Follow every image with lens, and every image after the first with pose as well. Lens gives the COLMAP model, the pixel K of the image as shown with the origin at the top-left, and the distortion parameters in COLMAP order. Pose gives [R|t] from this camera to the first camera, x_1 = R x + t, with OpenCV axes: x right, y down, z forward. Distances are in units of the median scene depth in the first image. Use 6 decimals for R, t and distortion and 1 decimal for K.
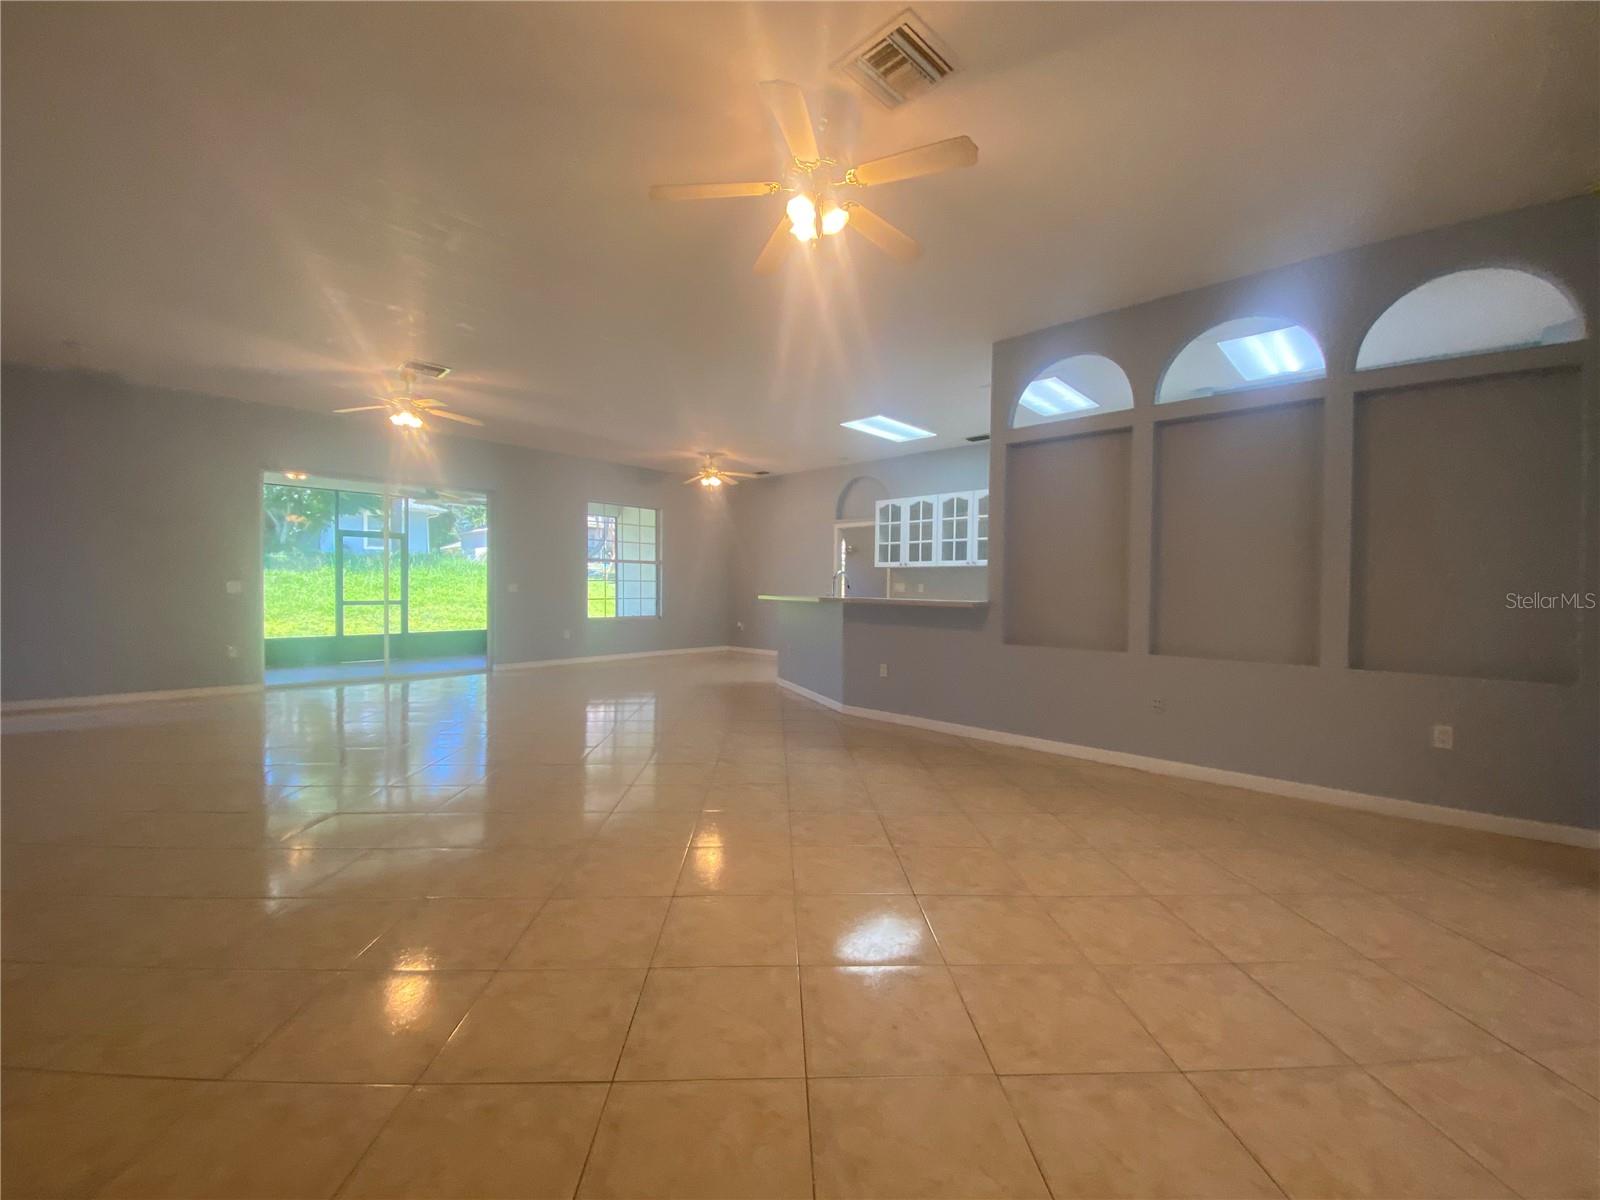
lens RADIAL K [[658.8, 0, 804.3], [0, 658.8, 599.6], [0, 0, 1]] dist [0.020295, -0.017199]
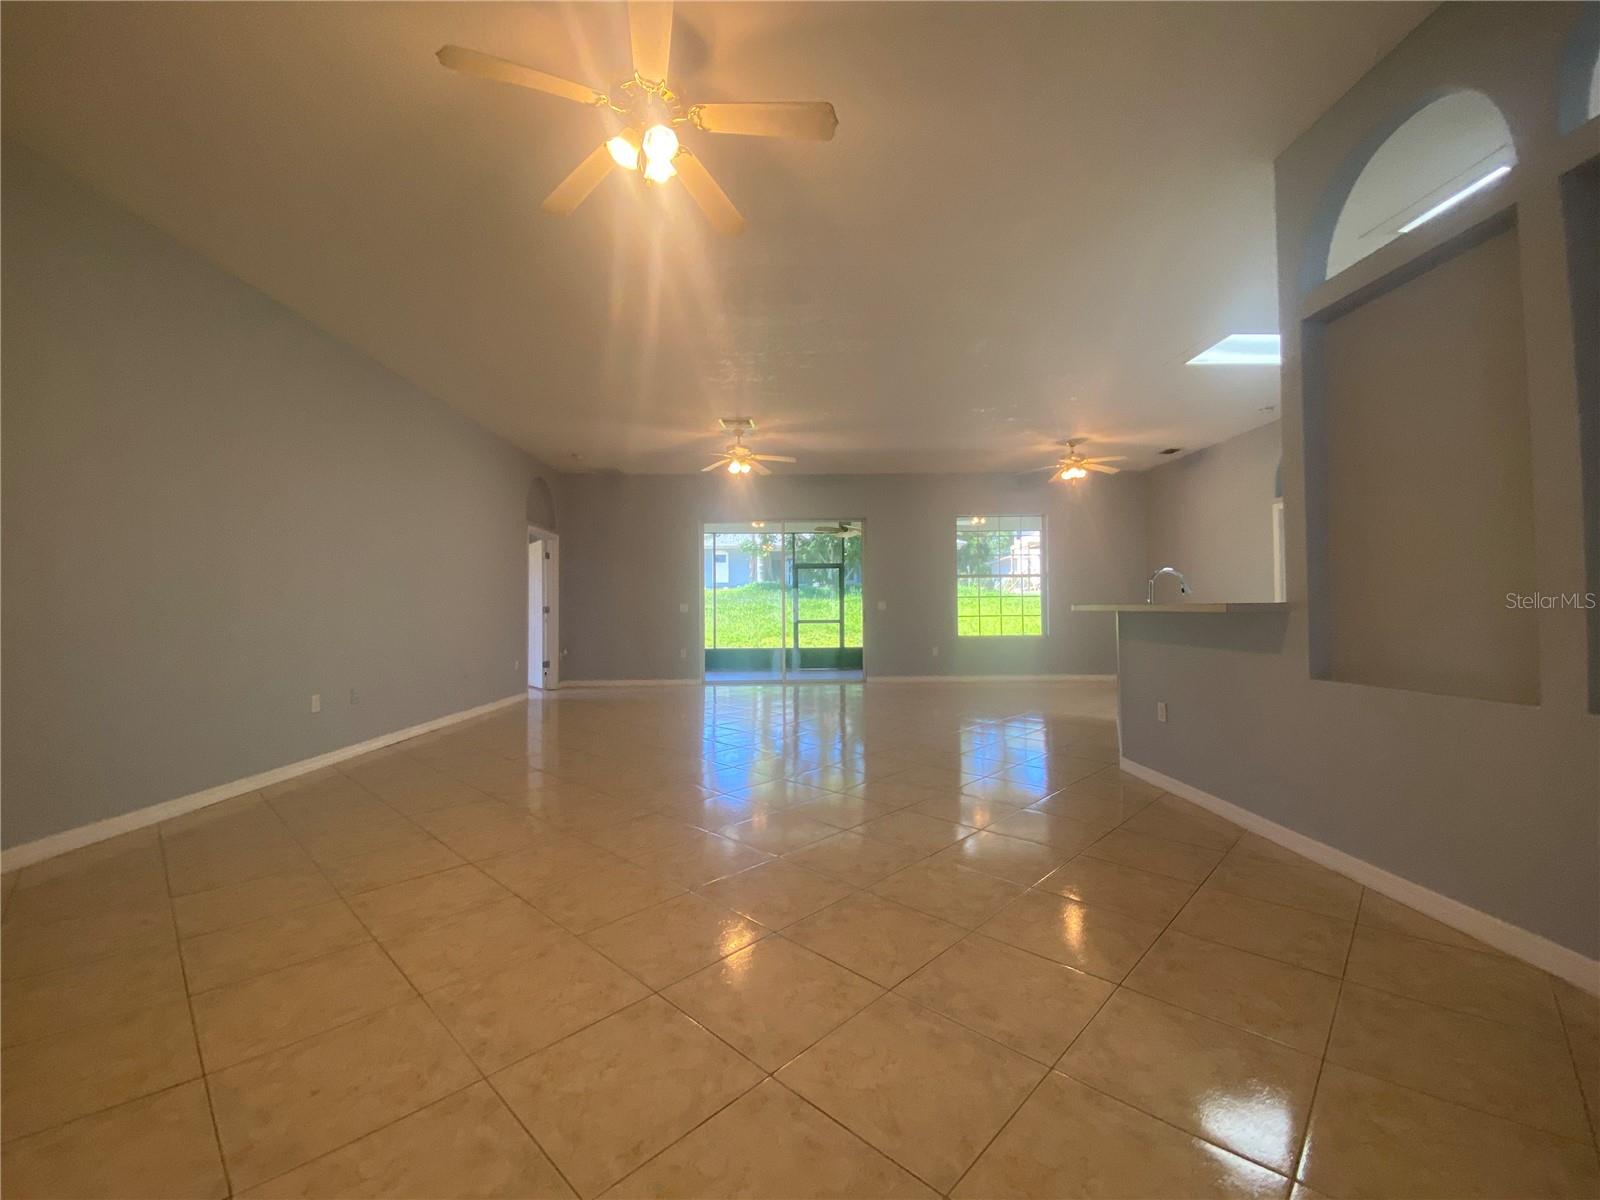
lens RADIAL K [[652.9, 0, 802.1], [0, 652.9, 610.9], [0, 0, 1]] dist [0.072234, -0.045652]
pose [[0.691222, -0.018818, -0.722398, 0.285507], [0.005943, 0.999775, -0.020357, 0.013837], [0.722618, 0.009778, 0.691178, 0.209971]]
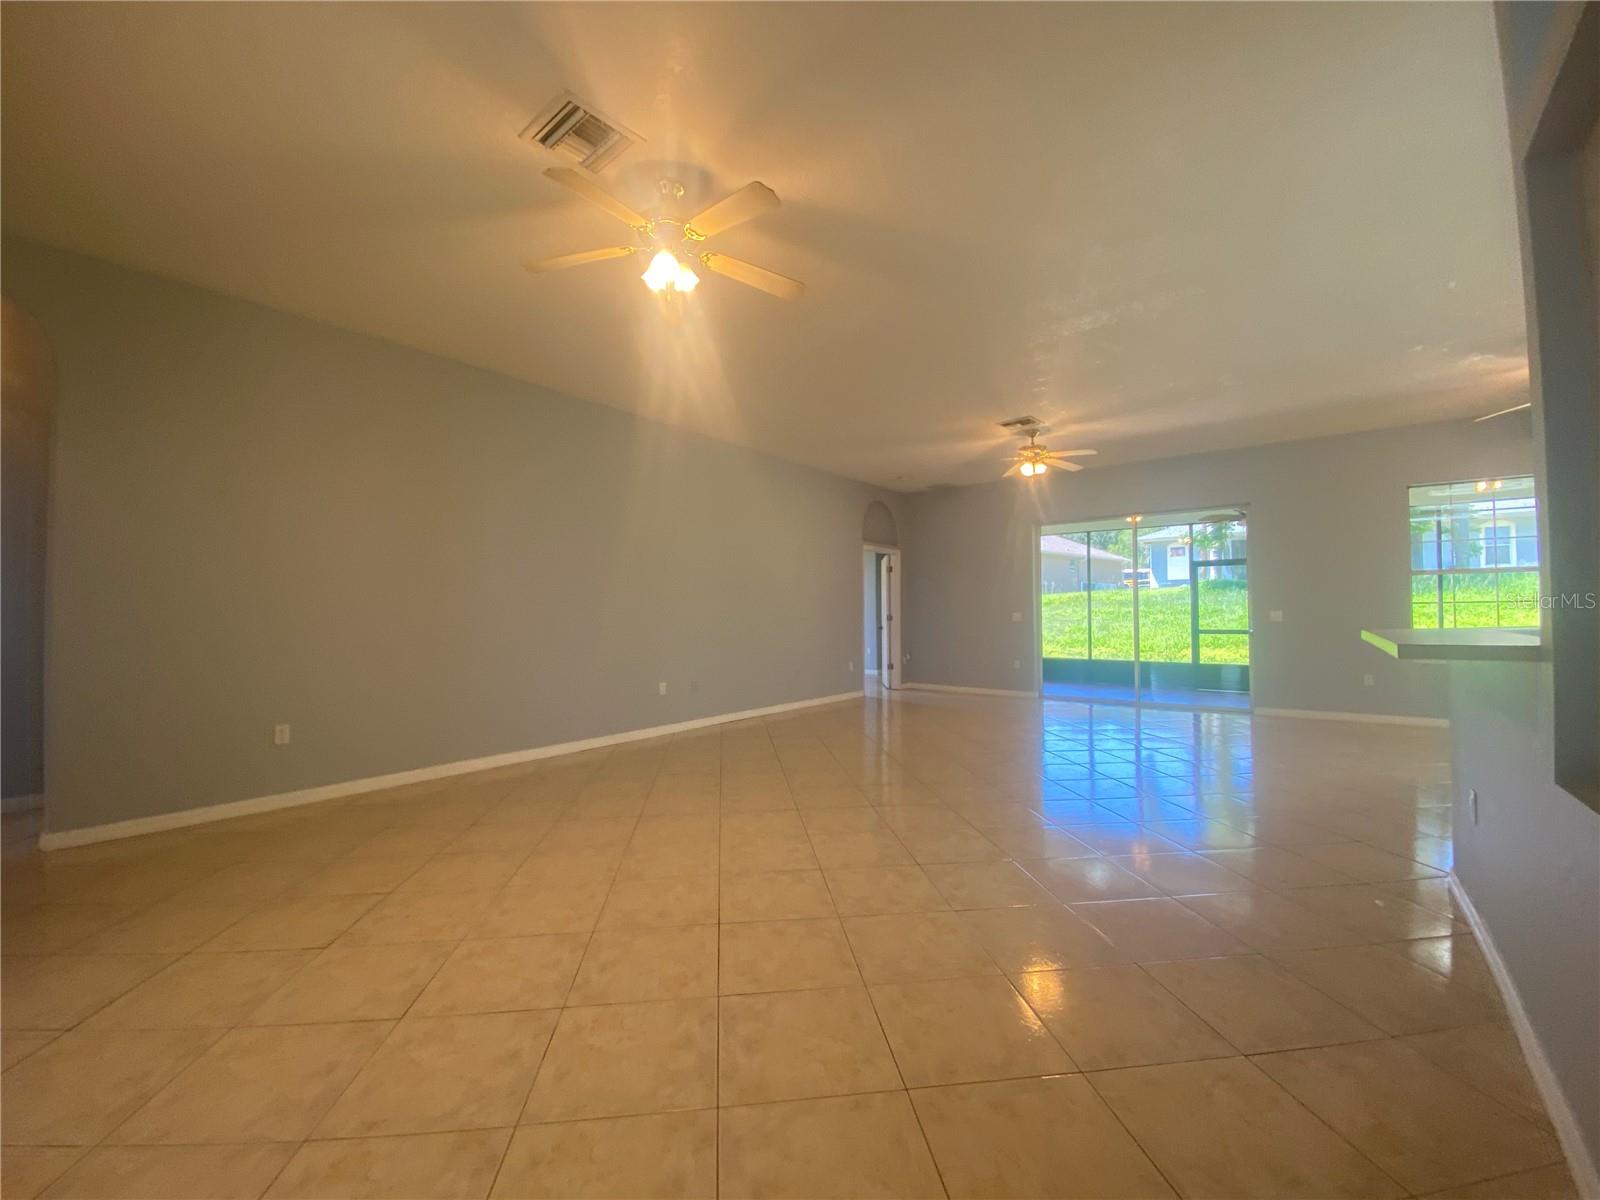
lens RADIAL K [[650.9, 0, 795.0], [0, 650.9, 592.3], [0, 0, 1]] dist [-0.001418, -0.013145]
pose [[0.066996, -0.051029, -0.996448, 0.397145], [-0.008684, 0.998624, -0.051724, 0.003134], [0.997715, 0.012119, 0.066460, 0.425244]]
